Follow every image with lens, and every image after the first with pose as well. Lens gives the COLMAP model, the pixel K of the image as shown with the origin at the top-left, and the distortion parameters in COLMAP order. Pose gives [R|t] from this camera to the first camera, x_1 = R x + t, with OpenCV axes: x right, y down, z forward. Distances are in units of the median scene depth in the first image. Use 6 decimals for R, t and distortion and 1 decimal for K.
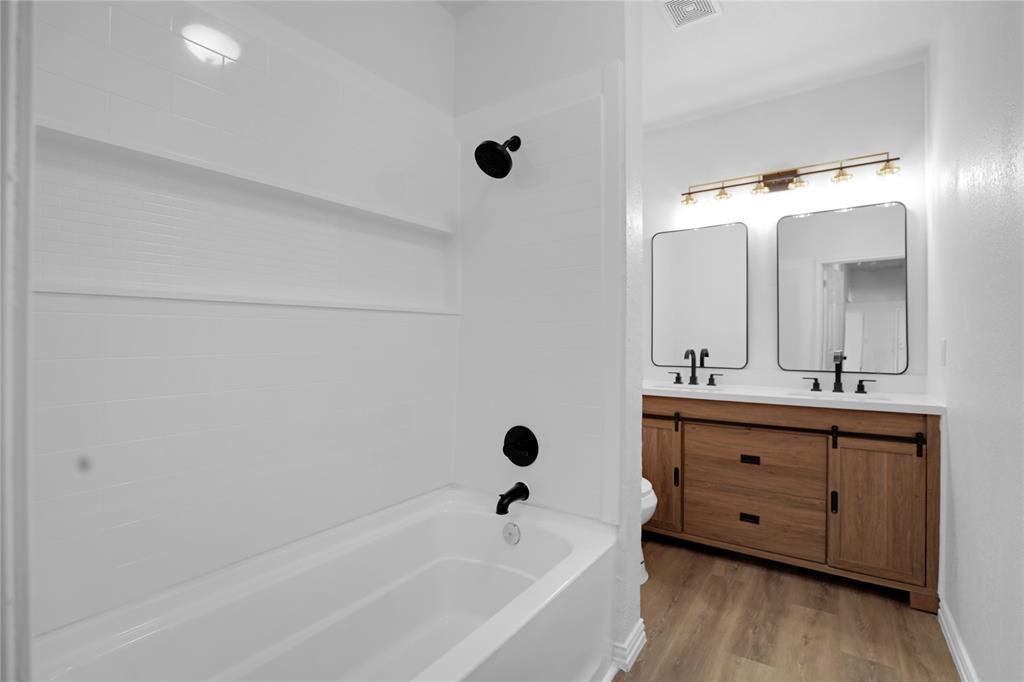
lens RADIAL K [[481.2, 0, 506.1], [0, 481.2, 341.0], [0, 0, 1]] dist [-0.032875, 0.006316]
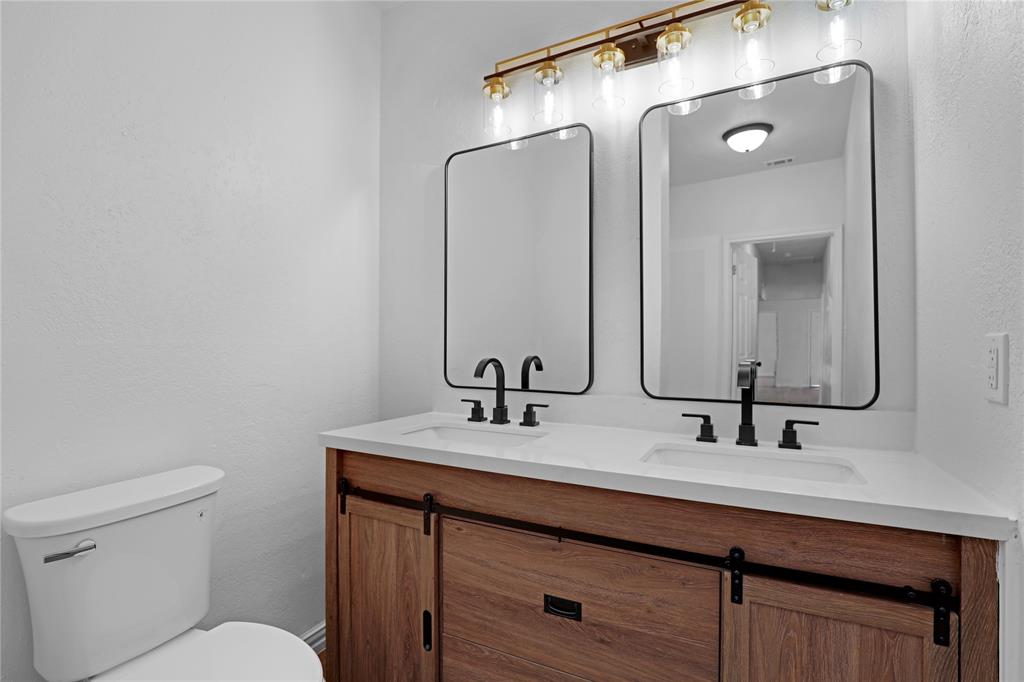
lens RADIAL K [[481.2, 0, 515.9], [0, 481.2, 342.2], [0, 0, 1]] dist [-0.032875, 0.006316]
pose [[0.988600, -0.001818, 0.150555, 0.395831], [0.002354, 0.999992, -0.003376, 0.002147], [-0.150547, 0.003692, 0.988596, 0.555560]]
